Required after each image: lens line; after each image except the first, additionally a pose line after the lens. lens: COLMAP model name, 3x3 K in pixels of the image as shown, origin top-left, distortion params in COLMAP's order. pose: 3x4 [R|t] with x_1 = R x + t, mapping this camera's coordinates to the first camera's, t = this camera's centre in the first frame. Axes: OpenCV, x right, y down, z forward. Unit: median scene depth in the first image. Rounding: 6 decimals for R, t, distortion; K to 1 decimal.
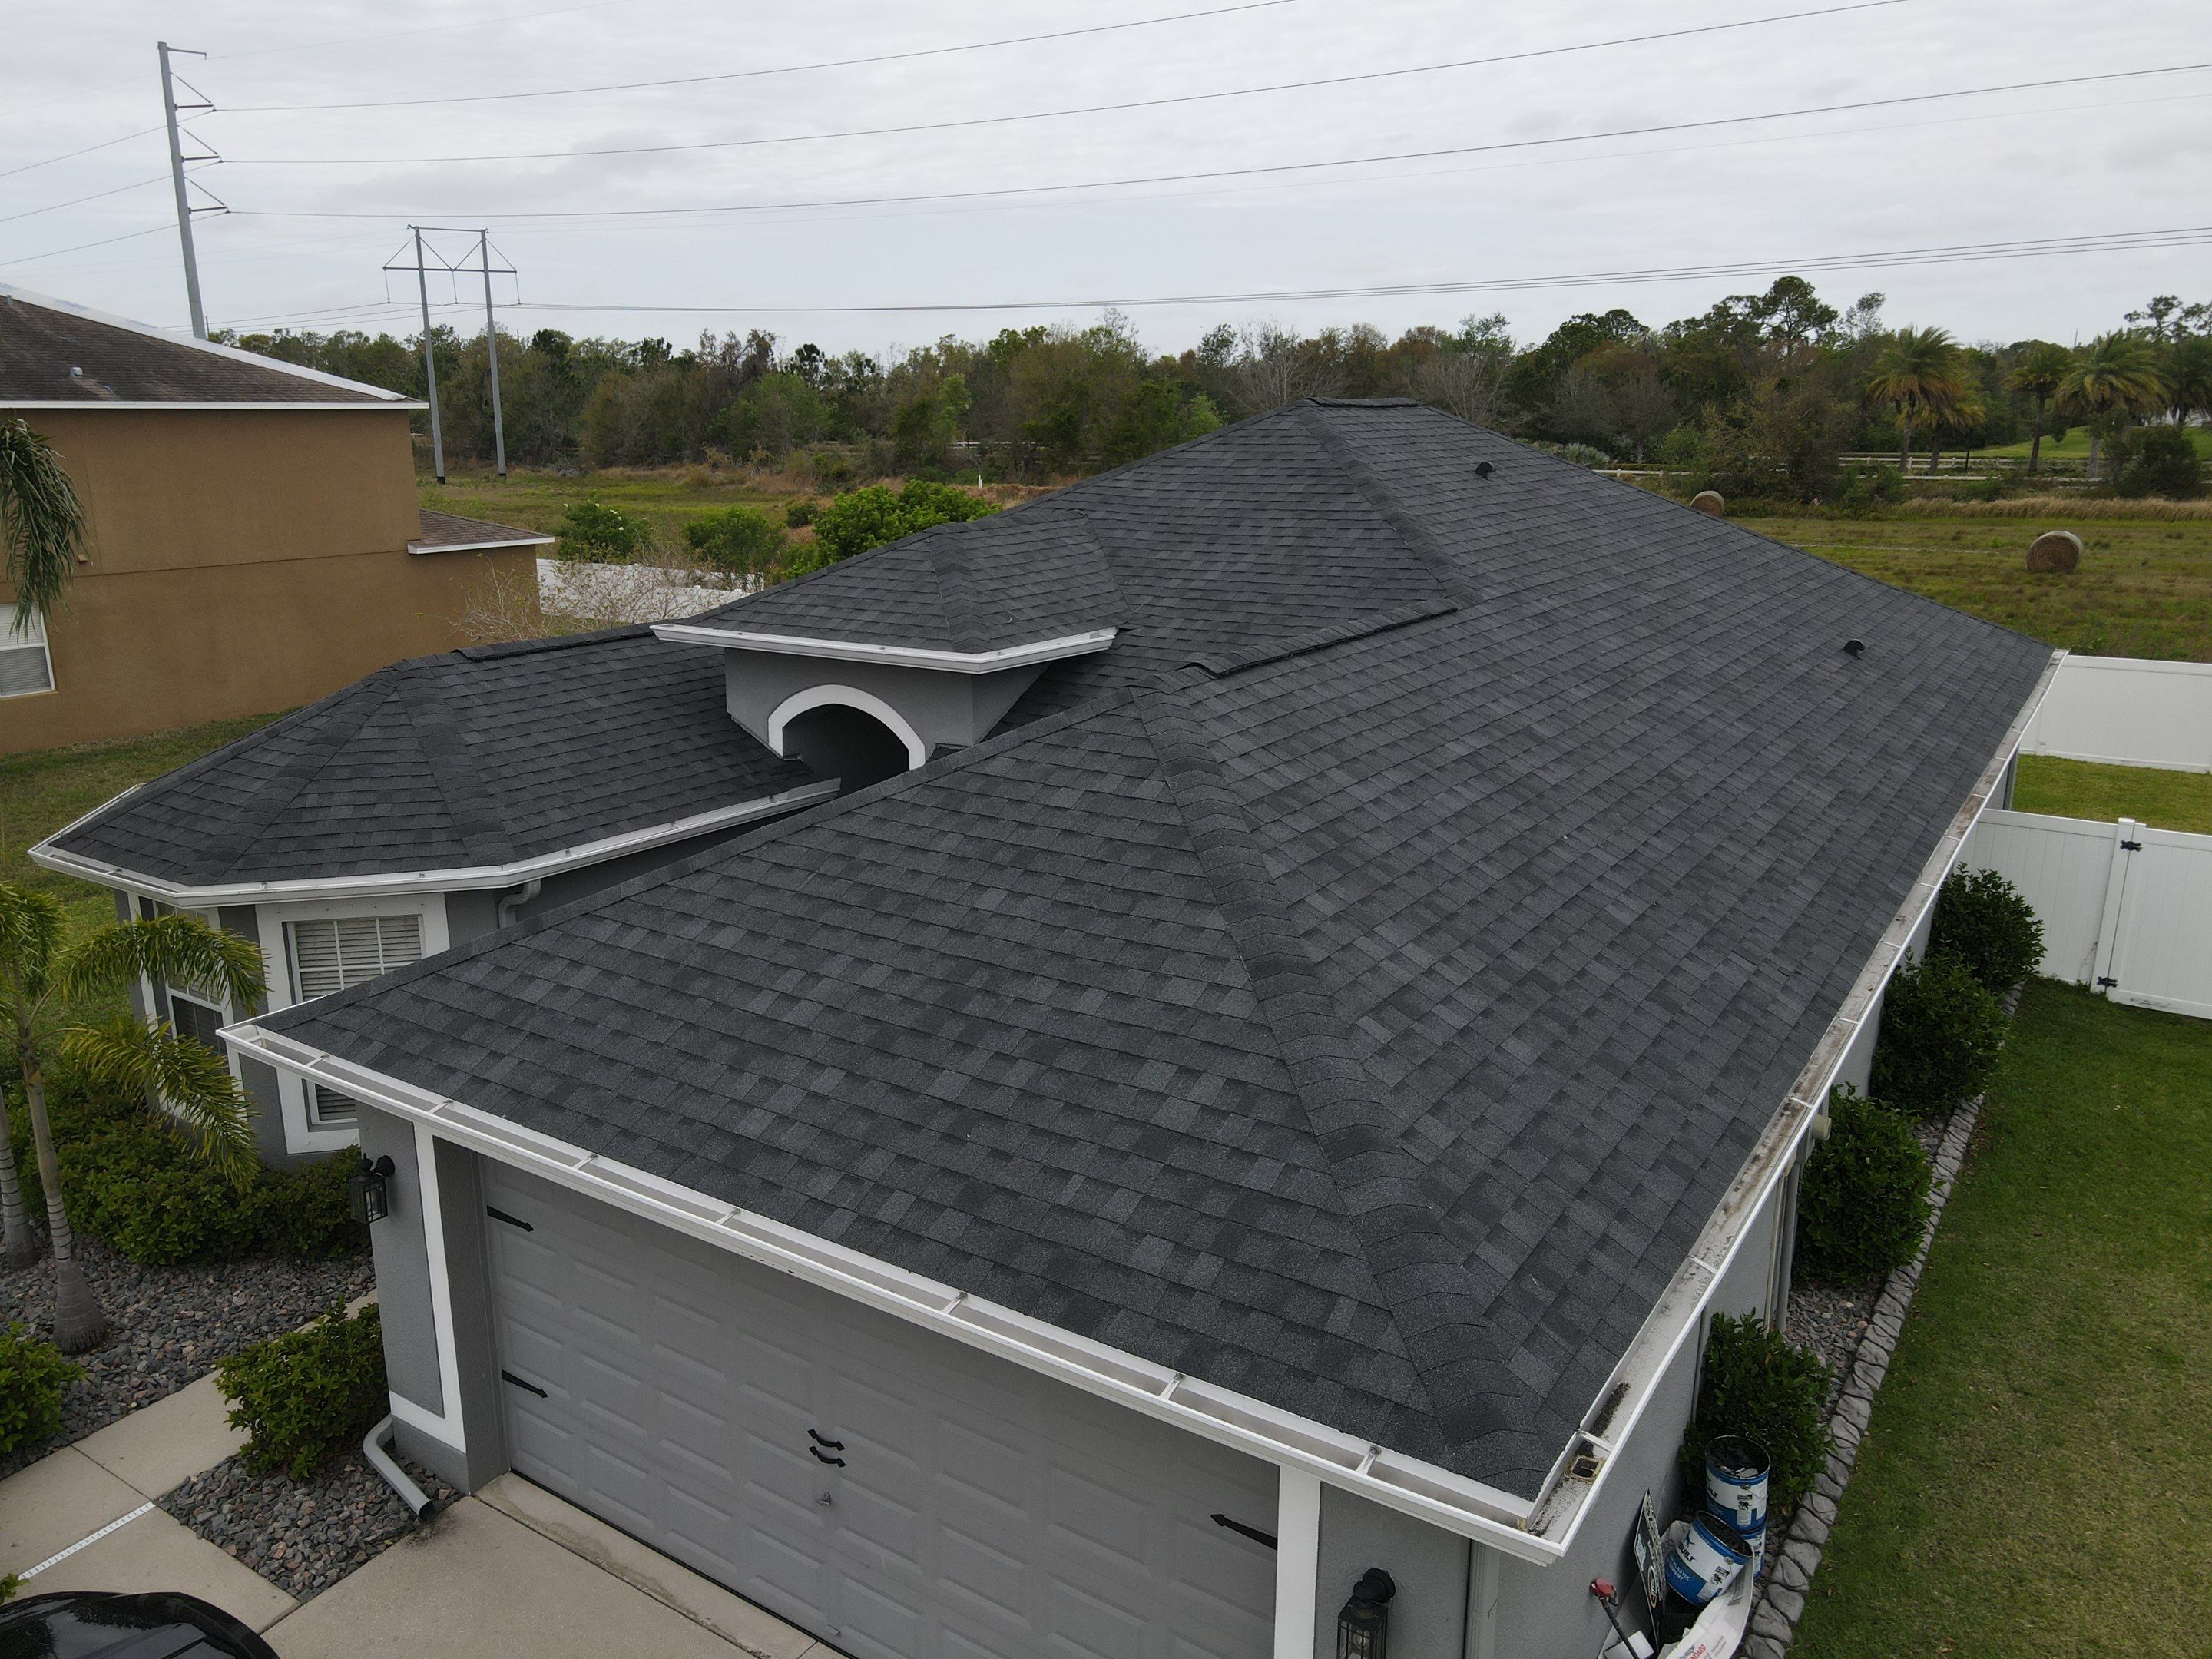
lens RADIAL K [[1621.1, 0, 1084.5], [0, 1621.1, 825.0], [0, 0, 1]] dist [-0.001972, 0.027359]
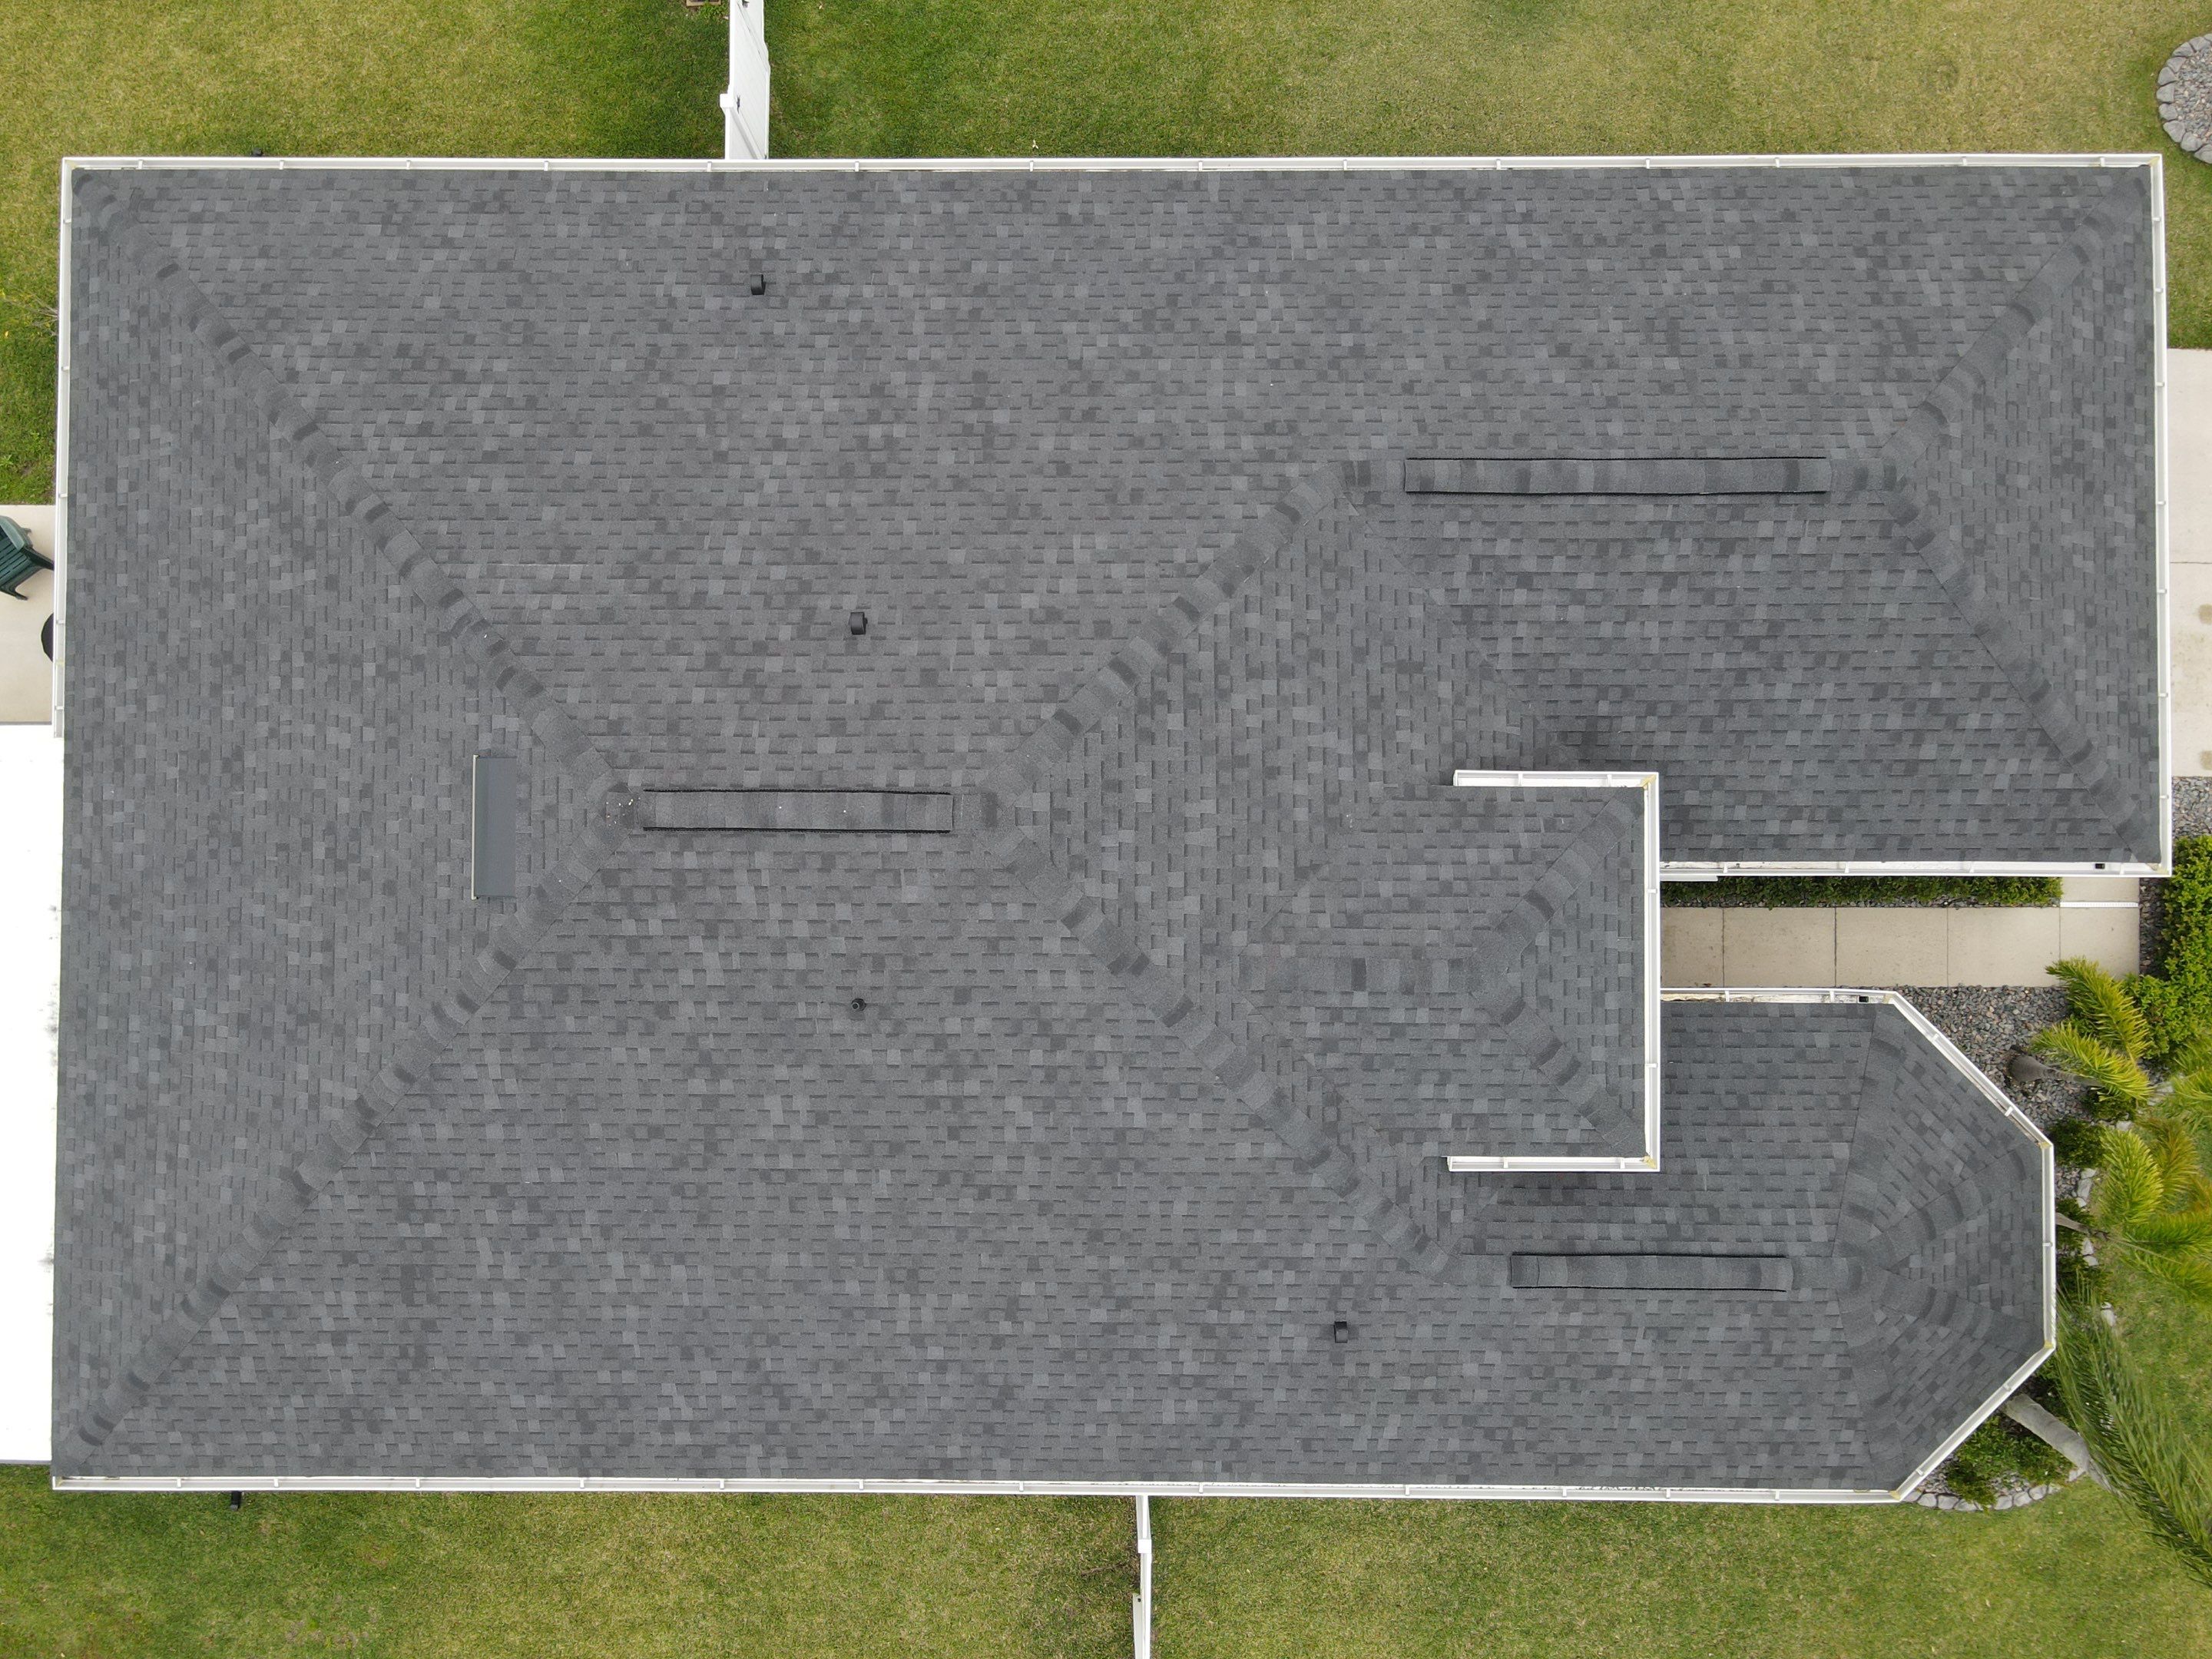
lens RADIAL K [[1621.1, 0, 1080.8], [0, 1621.1, 807.2], [0, 0, 1]] dist [-0.001972, 0.027359]
pose [[-0.553063, -0.832493, 0.032794, 0.085137], [0.227518, -0.113051, 0.967189, -1.024809], [-0.801471, 0.542378, 0.251932, 0.780172]]
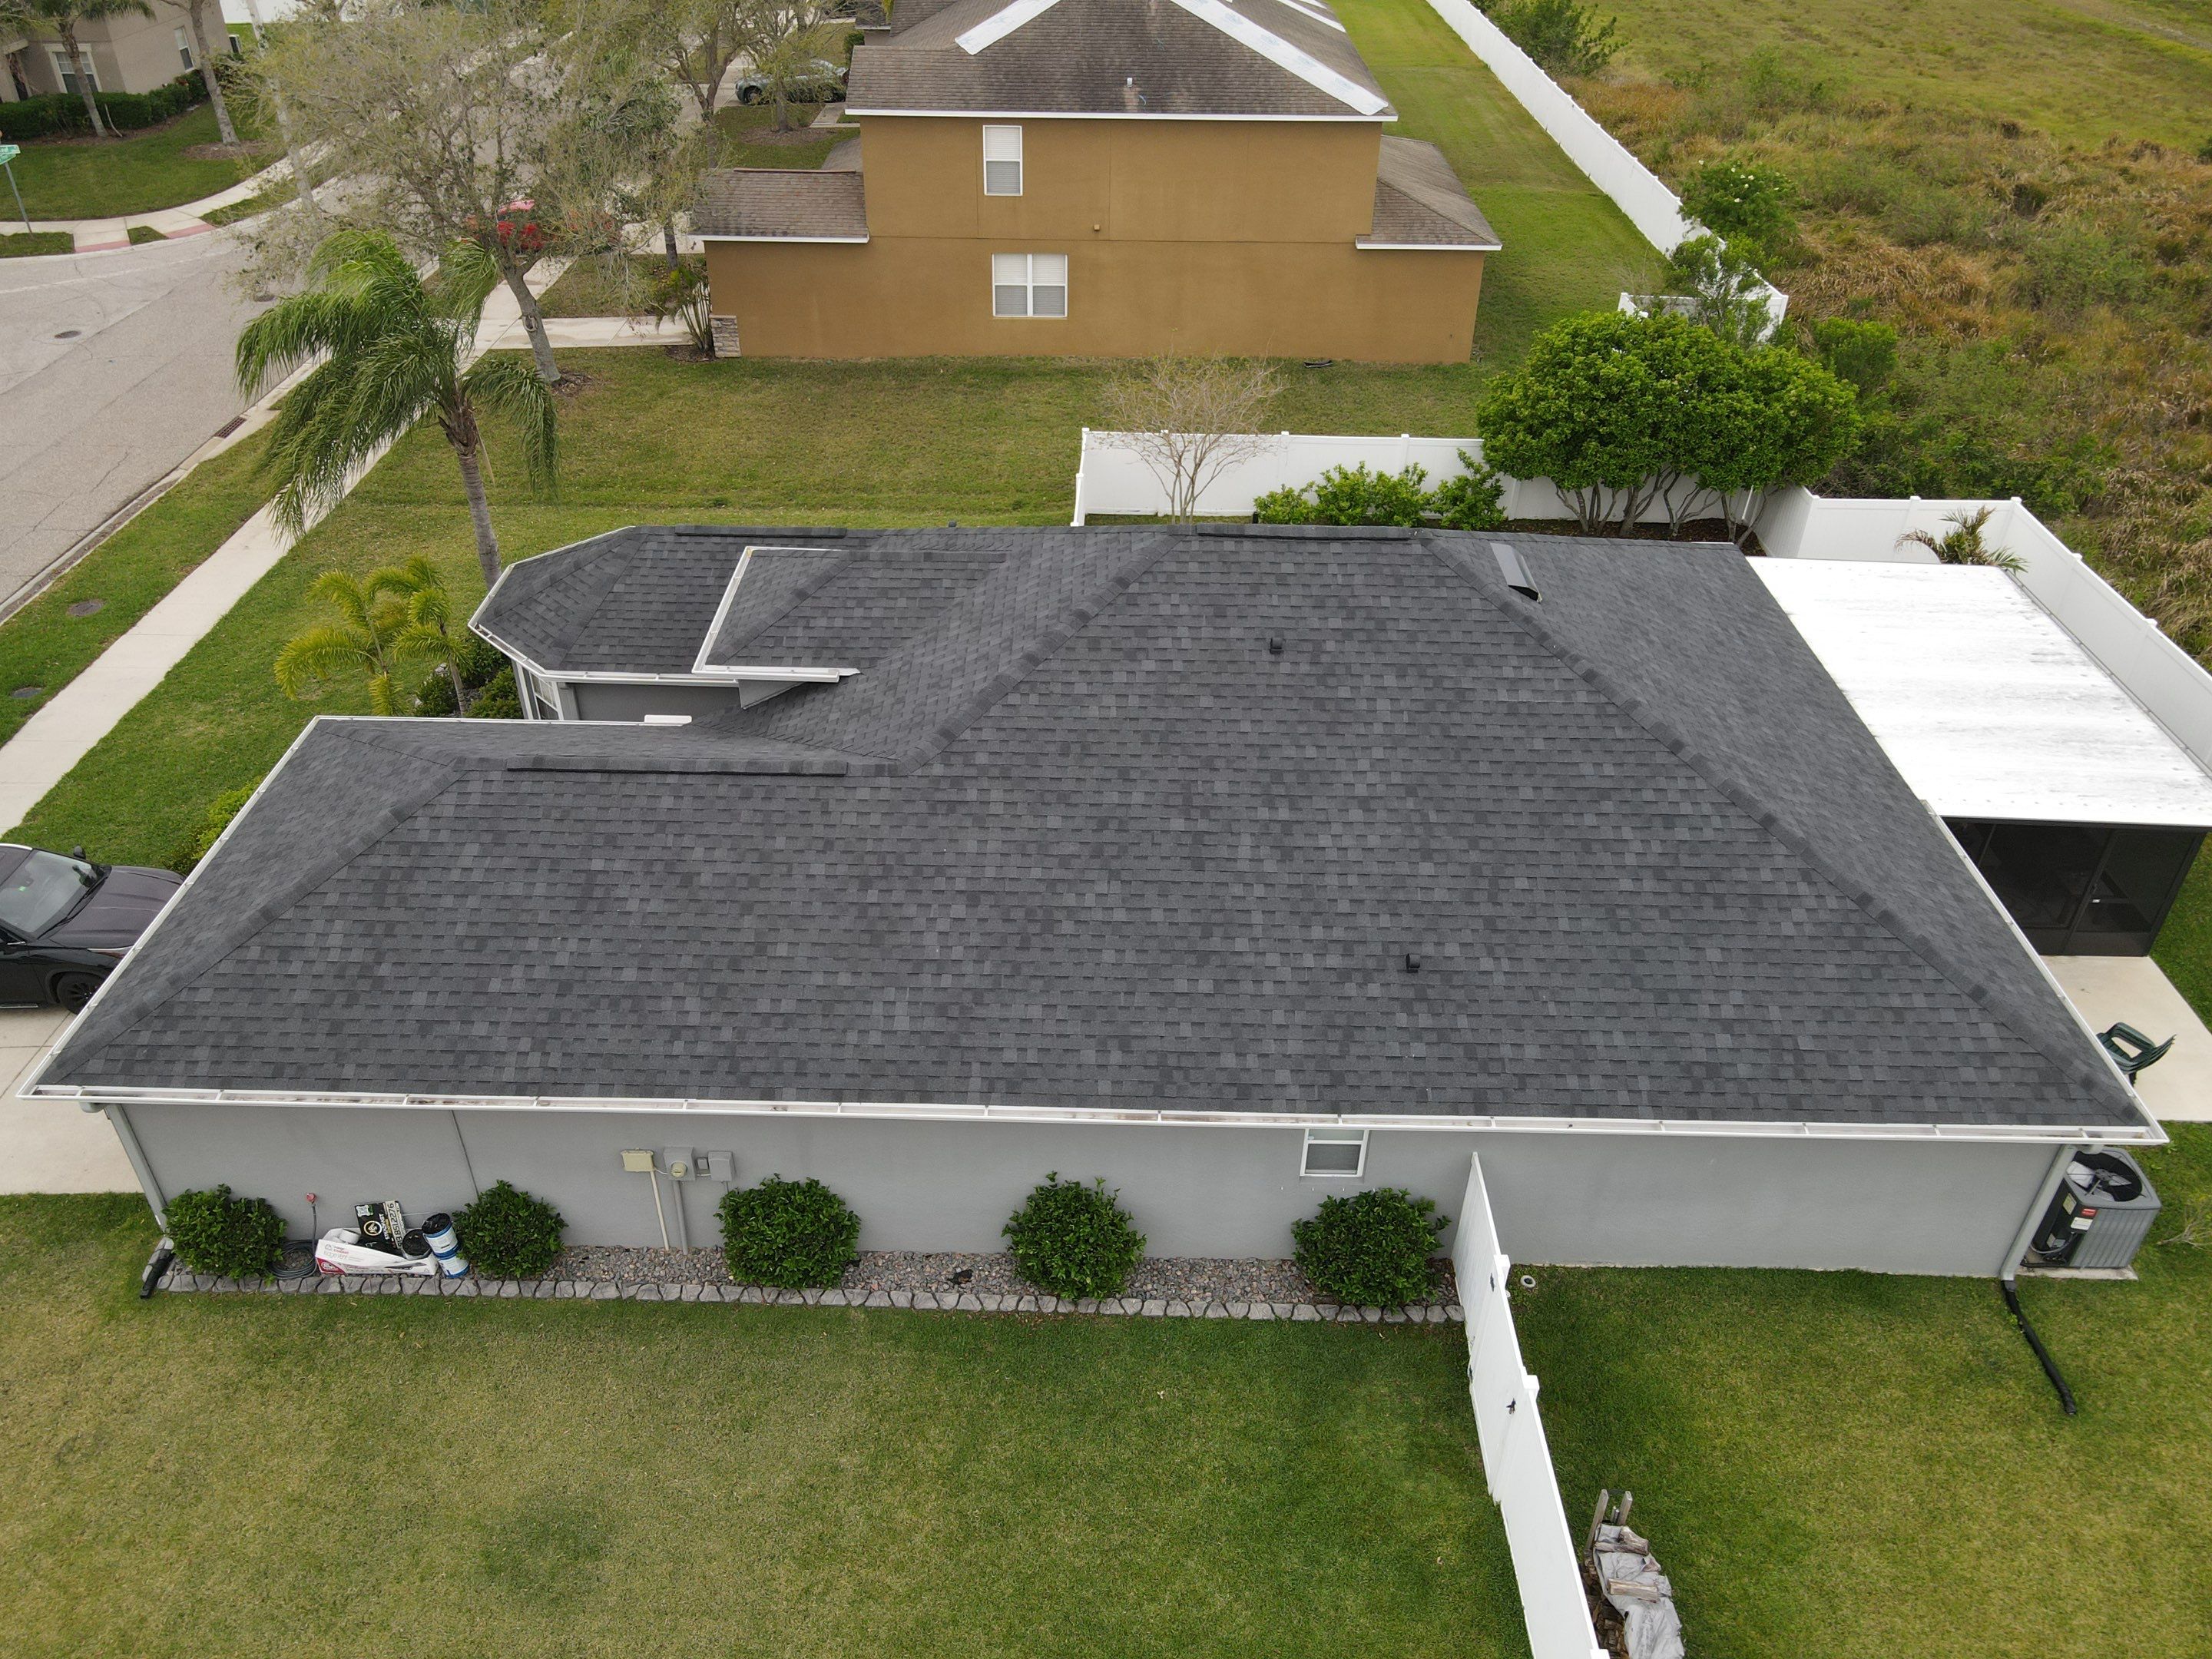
lens RADIAL K [[1621.1, 0, 1059.8], [0, 1621.1, 818.5], [0, 0, 1]] dist [-0.001972, 0.027359]
pose [[0.530394, 0.490841, -0.691200, 1.017771], [-0.220537, 0.867150, 0.446558, -0.595491], [0.818563, -0.084416, 0.568180, 0.254811]]
